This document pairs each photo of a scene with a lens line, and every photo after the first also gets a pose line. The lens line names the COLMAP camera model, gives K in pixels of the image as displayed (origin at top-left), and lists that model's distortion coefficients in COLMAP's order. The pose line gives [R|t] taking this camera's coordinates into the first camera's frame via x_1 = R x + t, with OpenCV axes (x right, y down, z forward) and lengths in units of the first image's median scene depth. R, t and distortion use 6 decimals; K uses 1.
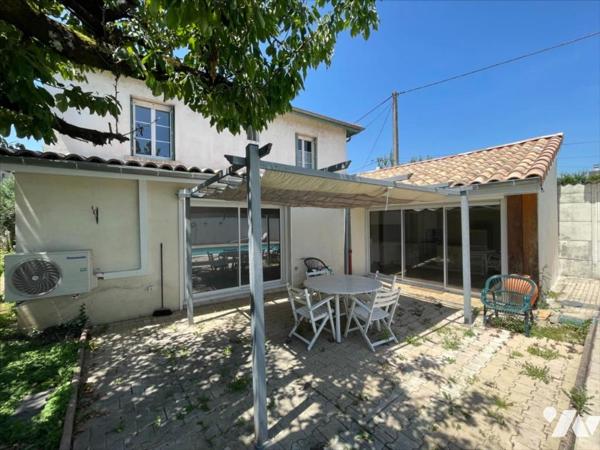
lens RADIAL K [[266.3, 0, 300.0], [0, 266.3, 225.0], [0, 0, 1]] dist [0.019023, -0.023216]
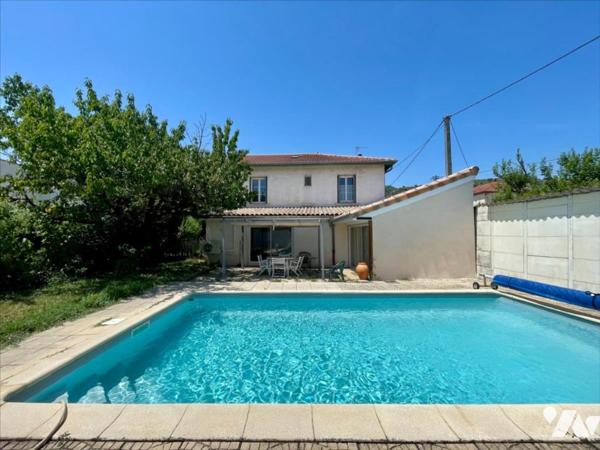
lens RADIAL K [[266.3, 0, 300.0], [0, 266.3, 225.0], [0, 0, 1]] dist [0.019023, -0.023216]
pose [[0.787929, -0.000776, -0.615765, 1.098584], [-0.015441, 0.999660, -0.021017, -0.023492], [0.615572, 0.026068, 0.787649, -0.516200]]
